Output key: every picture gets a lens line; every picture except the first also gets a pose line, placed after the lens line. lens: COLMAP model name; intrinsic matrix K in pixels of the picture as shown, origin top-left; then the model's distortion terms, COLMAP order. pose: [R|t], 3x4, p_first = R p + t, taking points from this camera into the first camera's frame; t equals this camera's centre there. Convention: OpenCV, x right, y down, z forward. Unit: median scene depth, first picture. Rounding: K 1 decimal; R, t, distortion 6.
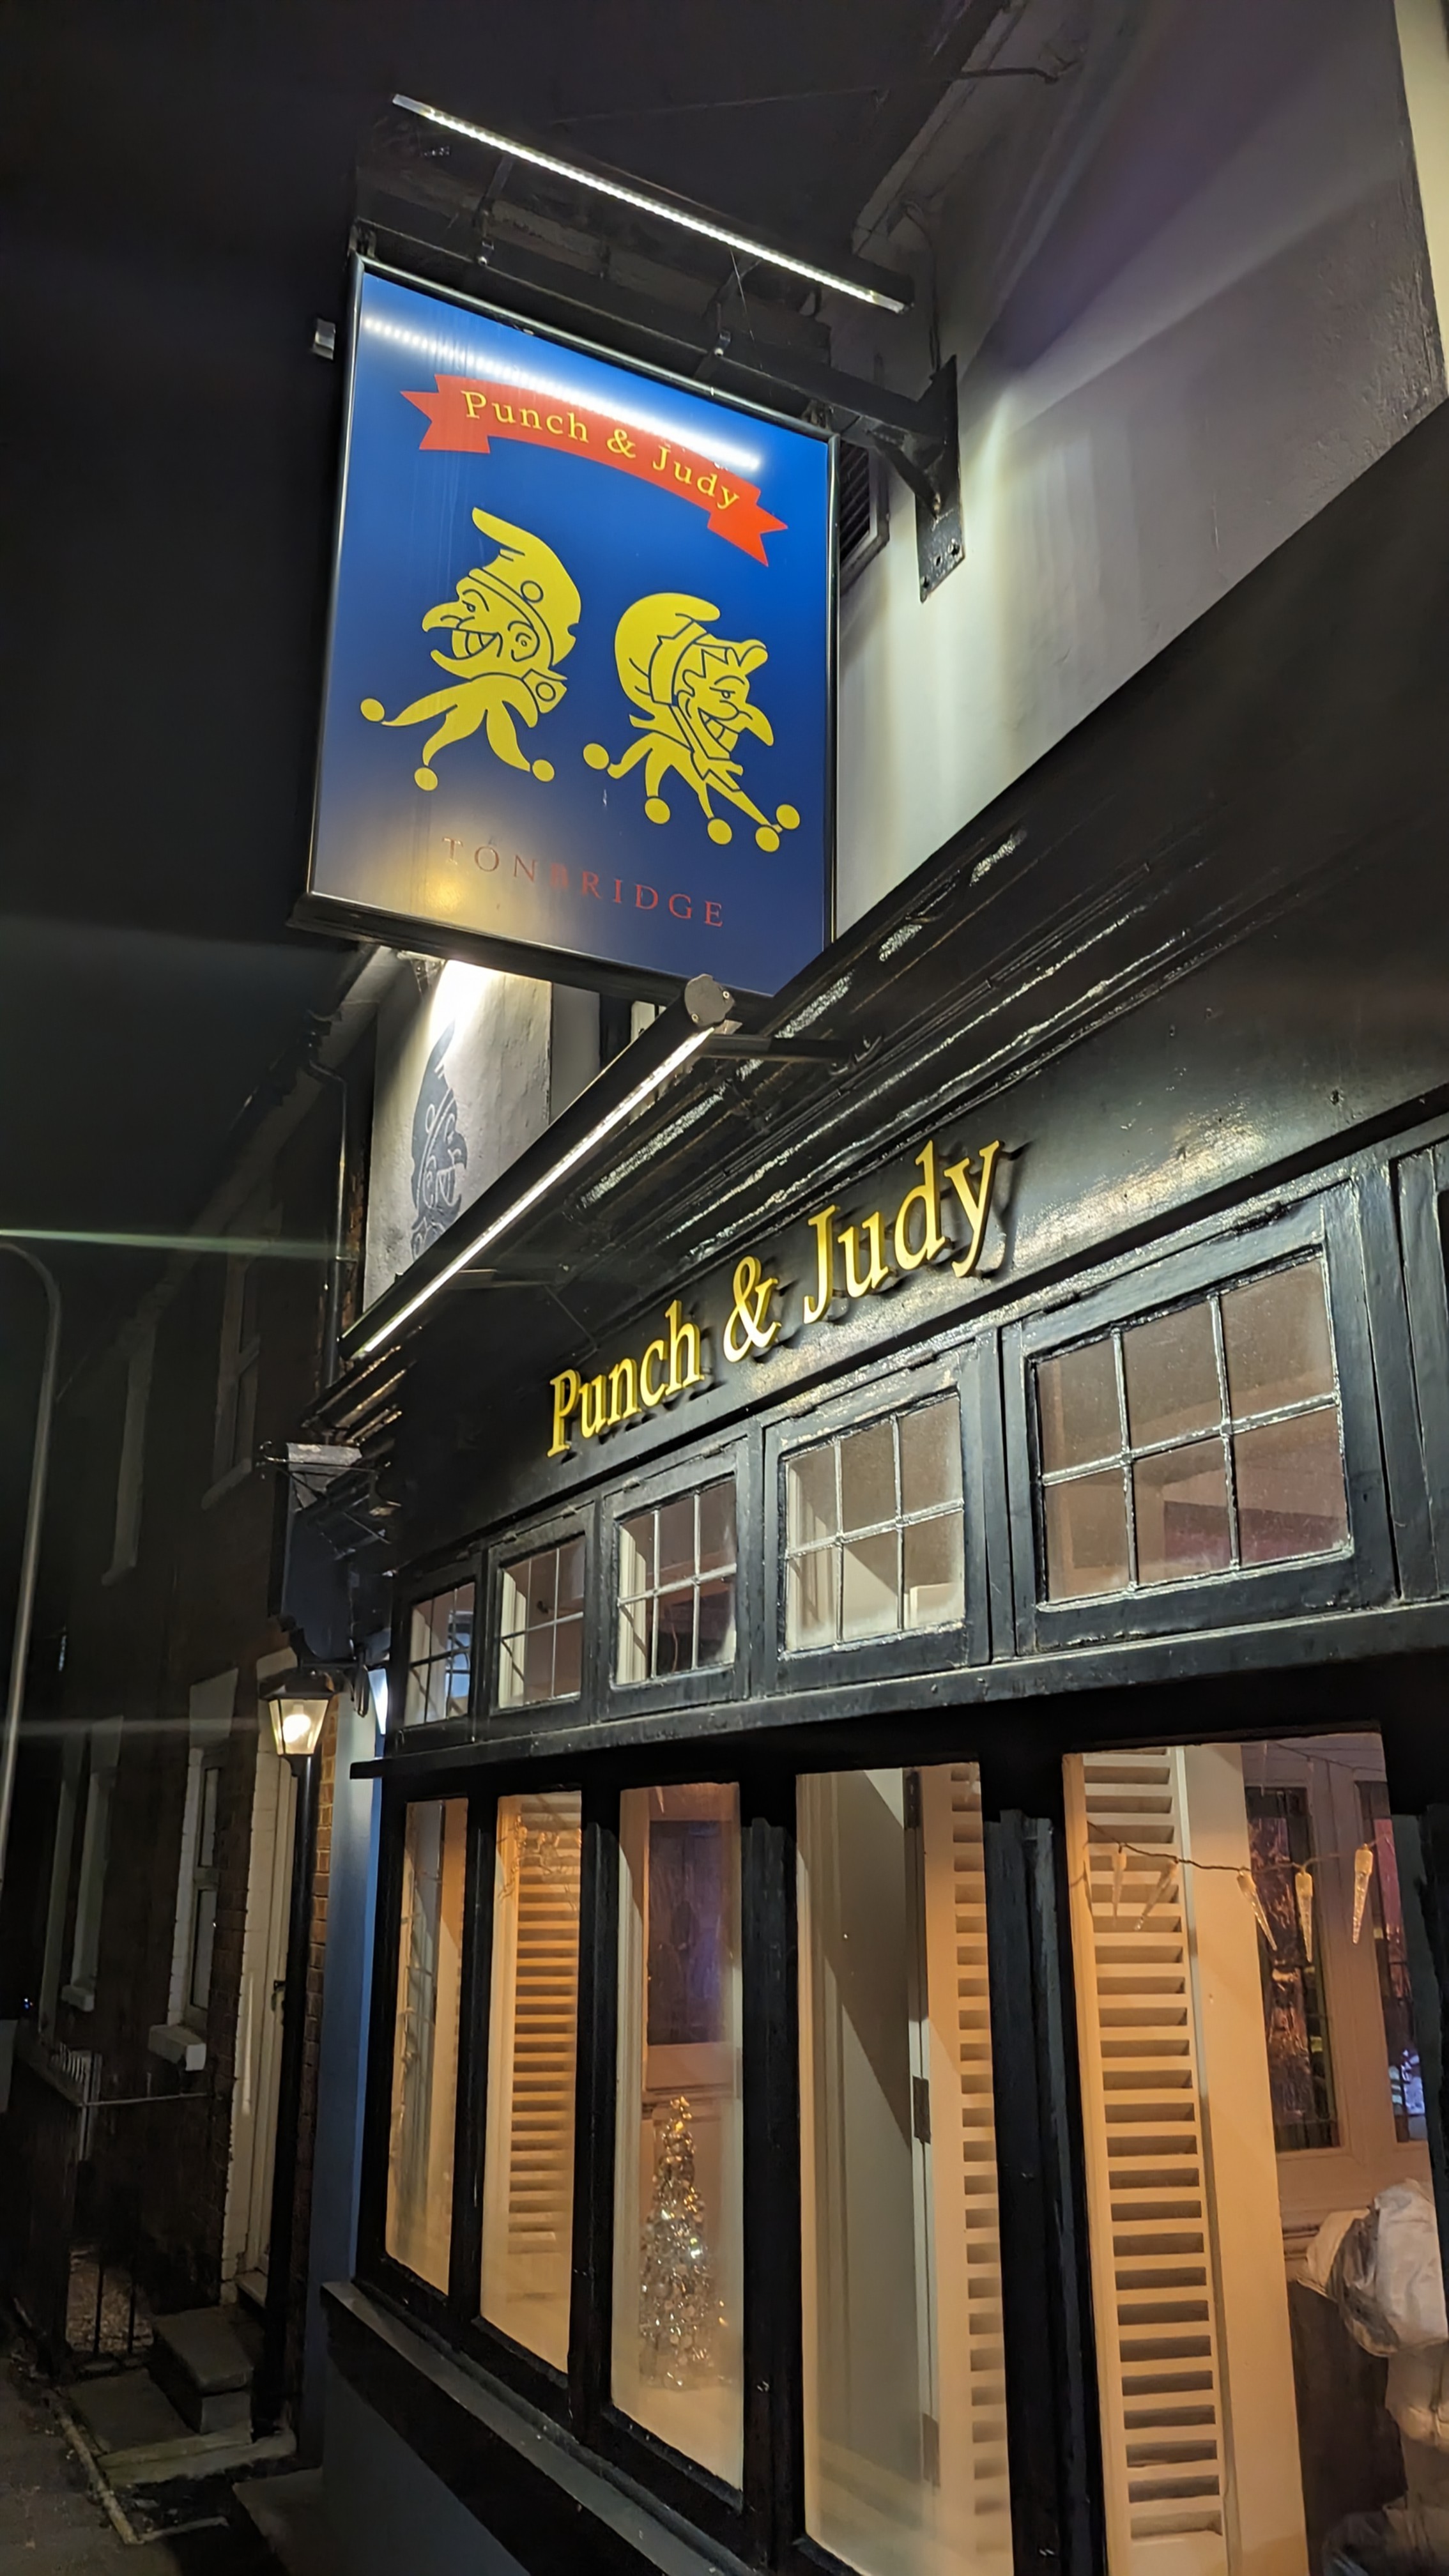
lens RADIAL K [[1842.7, 0, 724.5], [0, 1842.7, 1288.0], [0, 0, 1]] dist [0.034266, -0.003110]
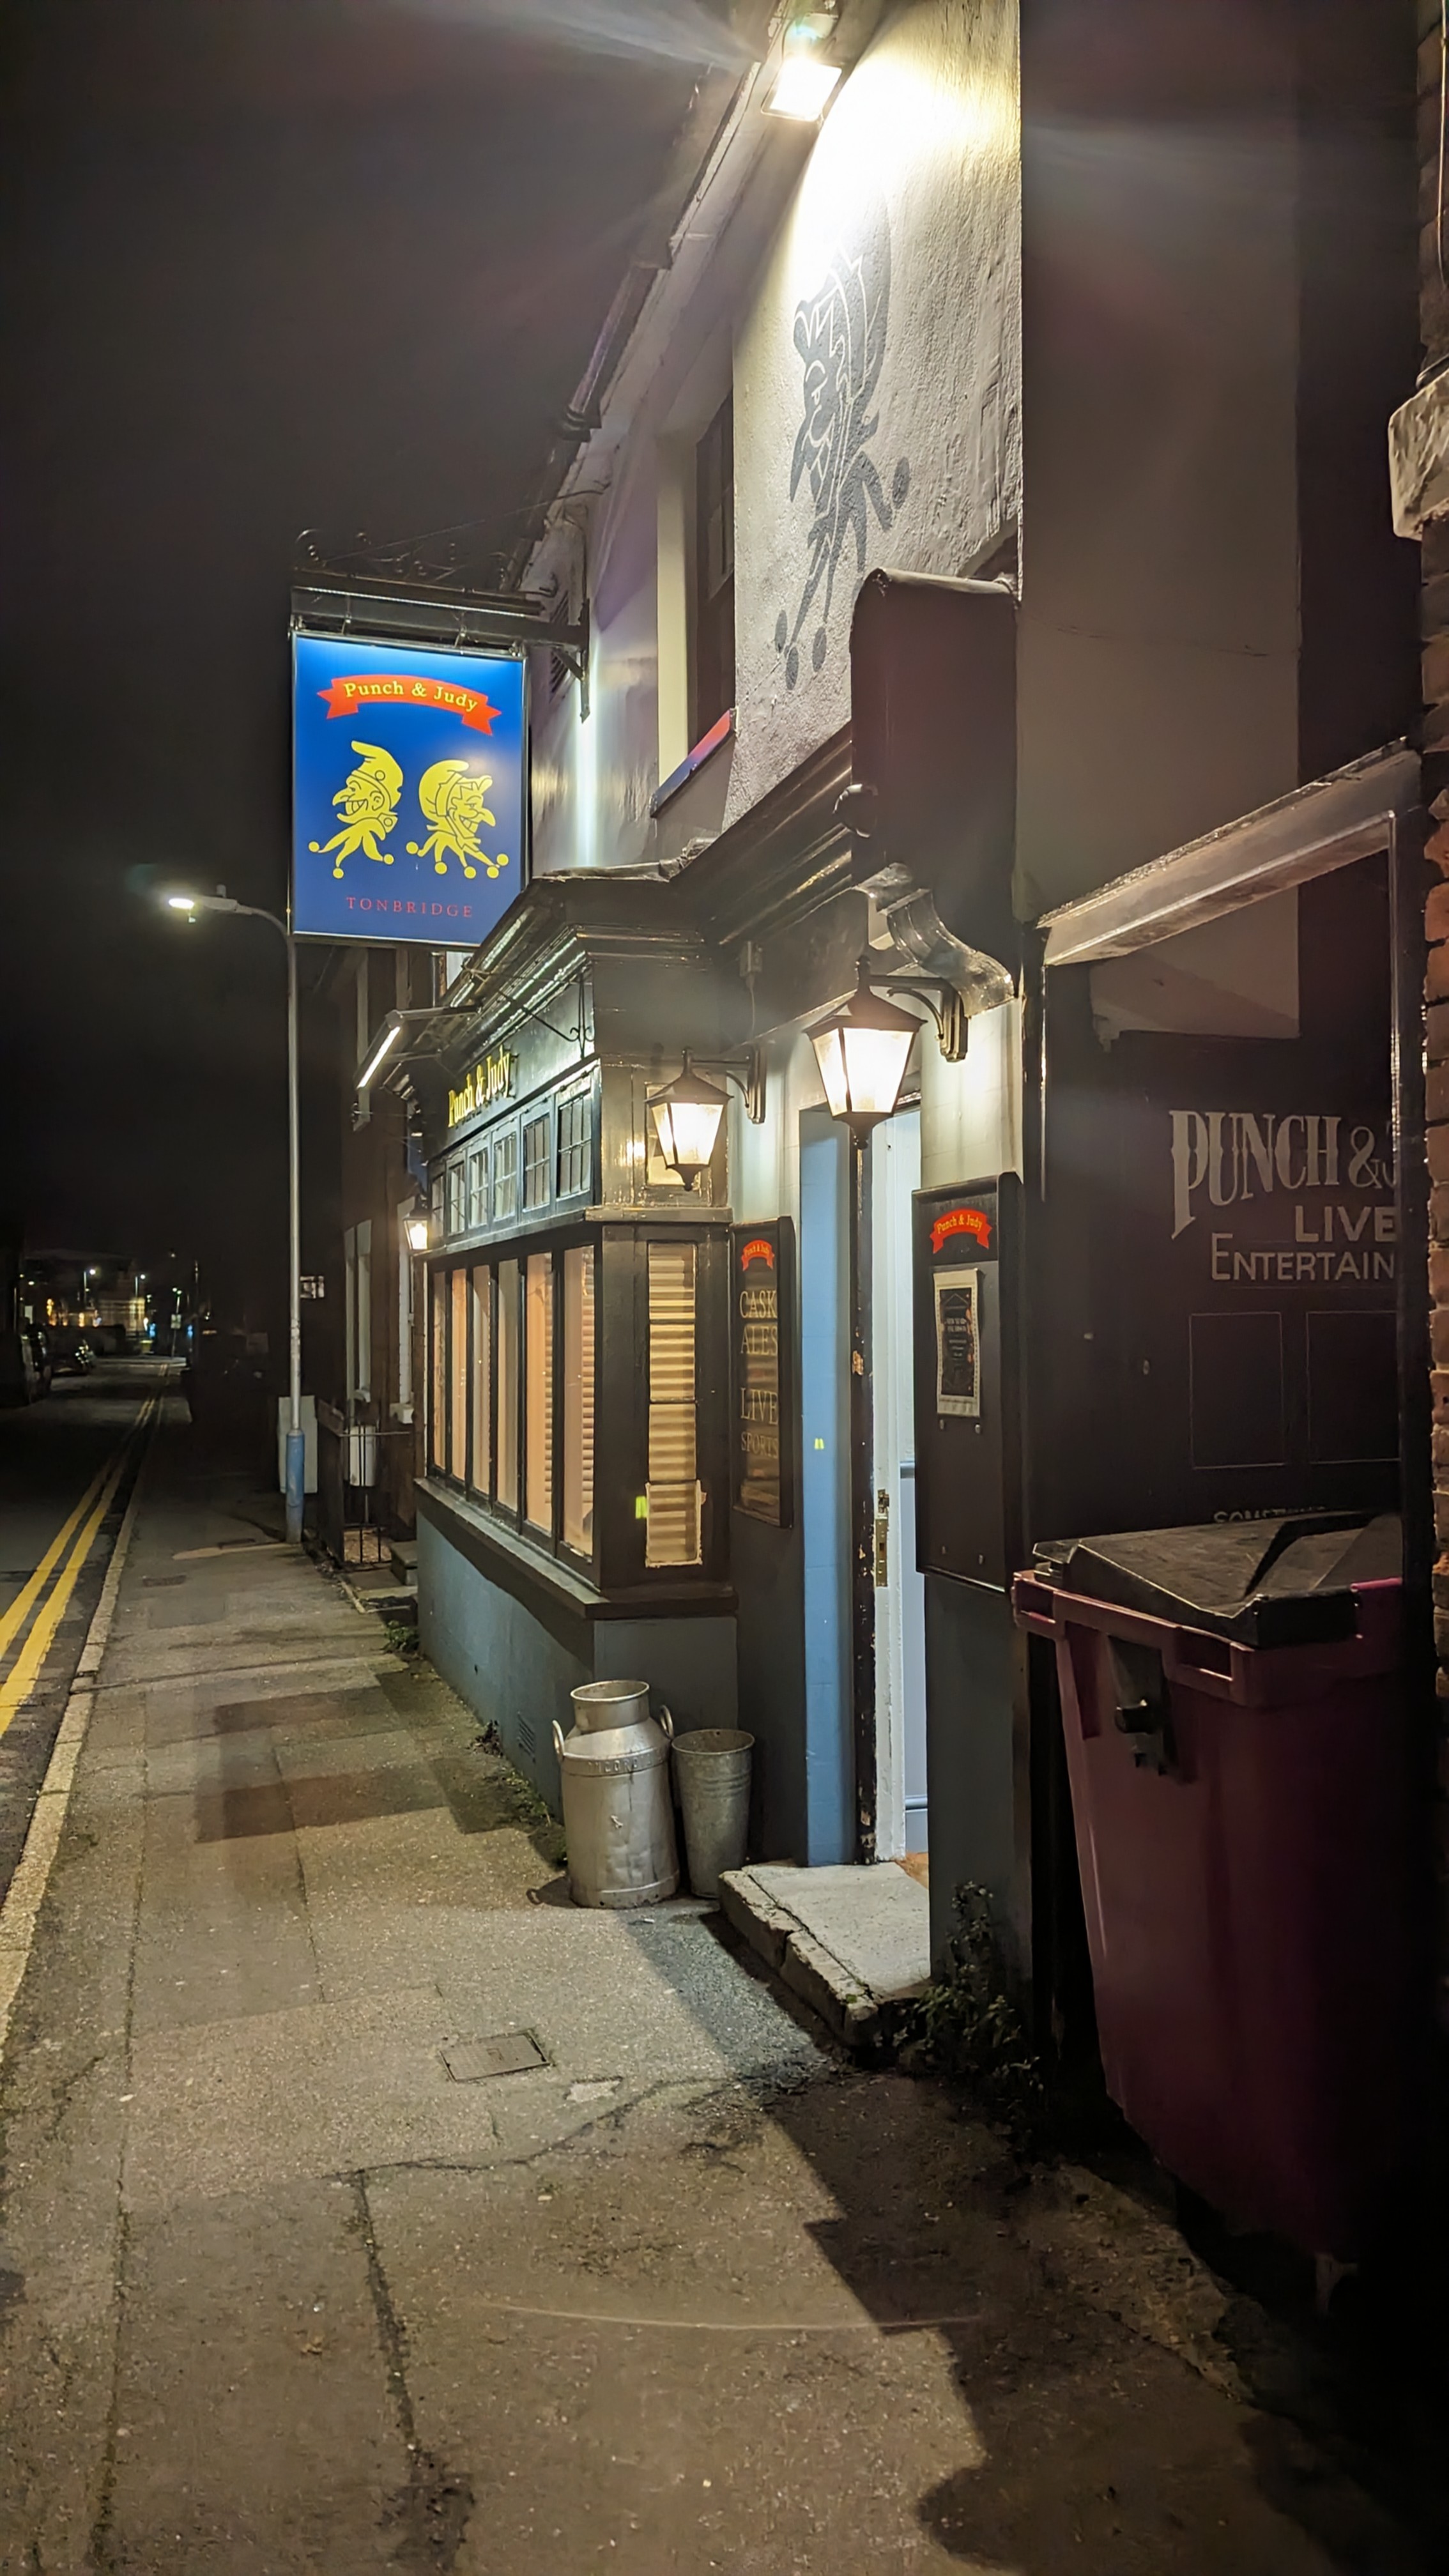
lens RADIAL K [[1842.7, 0, 724.5], [0, 1842.7, 1288.0], [0, 0, 1]] dist [0.034266, -0.003110]
pose [[0.986557, -0.002823, -0.163393, 0.701691], [0.047917, 0.960899, 0.272720, -0.367911], [0.156235, -0.276883, 0.948117, -1.320989]]
